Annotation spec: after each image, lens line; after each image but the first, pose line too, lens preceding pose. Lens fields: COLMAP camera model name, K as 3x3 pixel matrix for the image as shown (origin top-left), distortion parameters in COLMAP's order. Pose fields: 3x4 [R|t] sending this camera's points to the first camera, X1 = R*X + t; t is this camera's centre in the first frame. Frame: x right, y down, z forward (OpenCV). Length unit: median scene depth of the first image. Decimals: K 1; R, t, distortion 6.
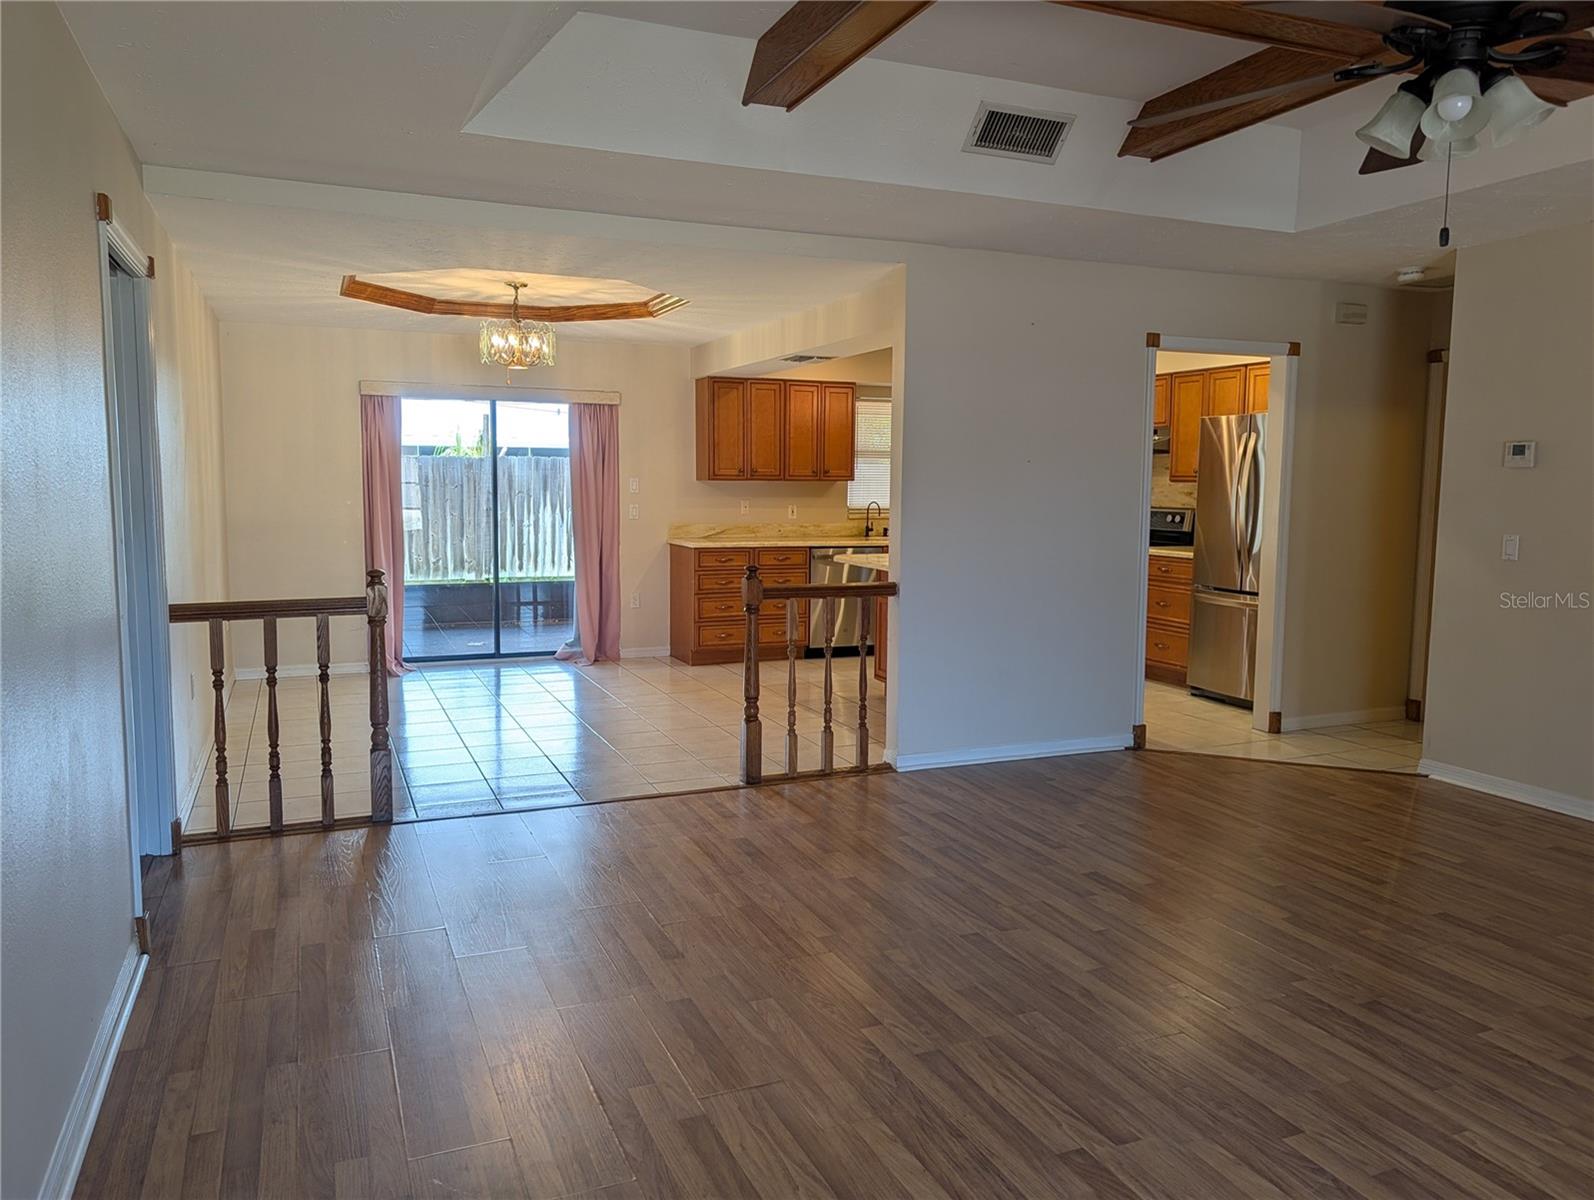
lens RADIAL K [[1138.9, 0, 793.9], [0, 1138.9, 592.1], [0, 0, 1]] dist [0.034320, -0.038976]
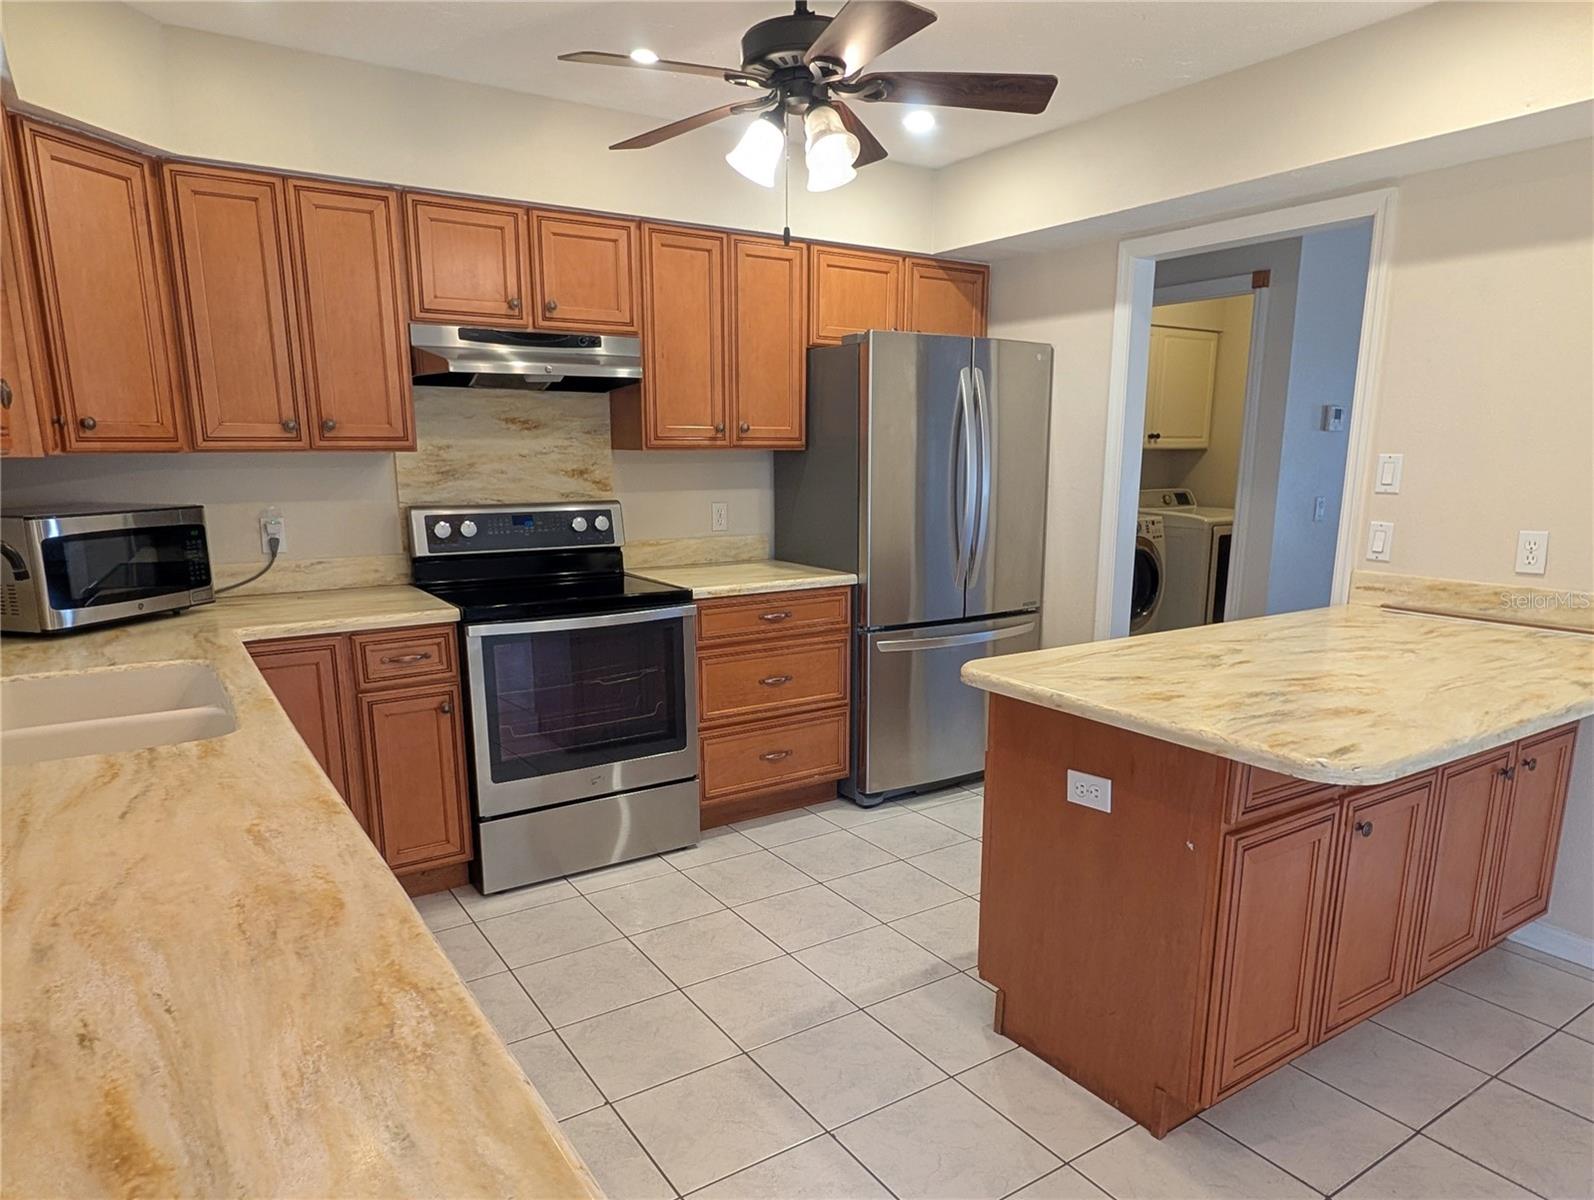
lens RADIAL K [[1019.6, 0, 807.2], [0, 1019.6, 657.9], [0, 0, 1]] dist [-0.001665, -0.001956]
pose [[-0.192326, -0.204080, 0.959876, -0.186531], [0.097759, 0.969287, 0.225669, -0.144613], [-0.976450, 0.137239, -0.166469, 1.450395]]
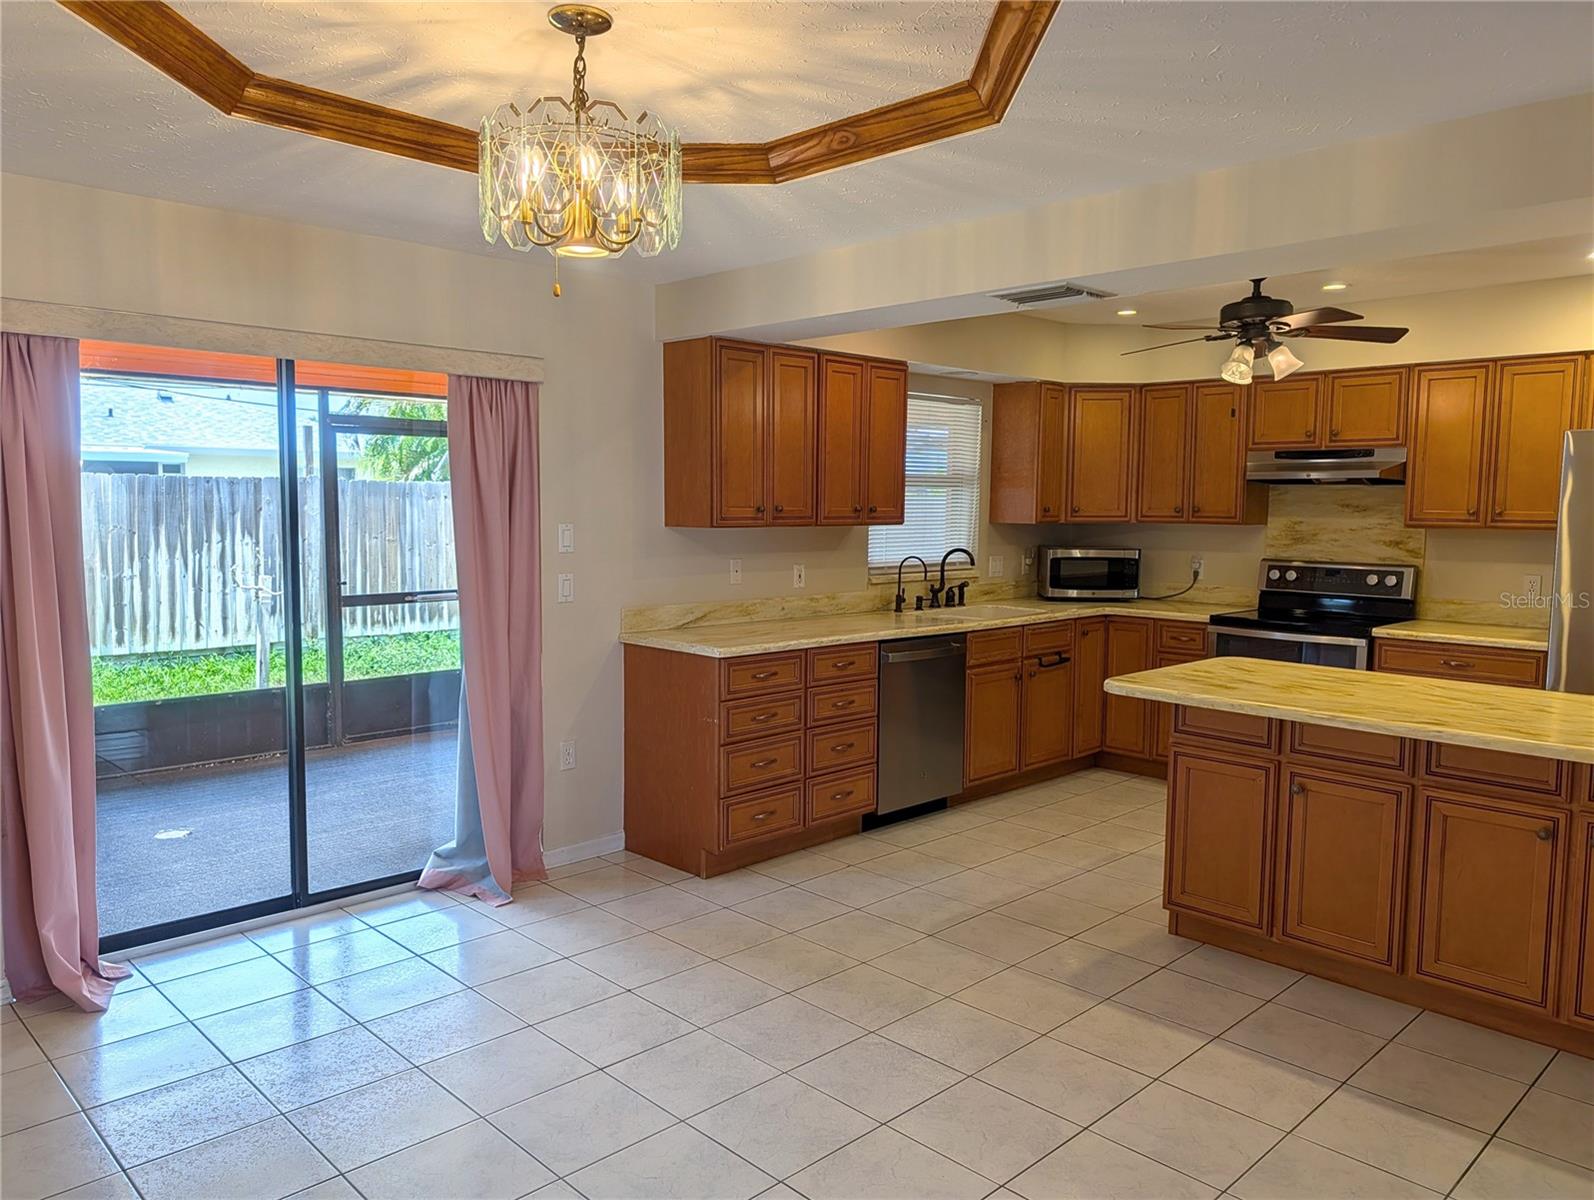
lens RADIAL K [[1138.9, 0, 791.7], [0, 1138.9, 599.8], [0, 0, 1]] dist [0.034320, -0.038976]
pose [[0.931584, -0.030242, 0.362265, -0.356787], [0.033923, 0.999417, -0.003803, -0.090546], [-0.361939, 0.015831, 0.932067, 0.718806]]
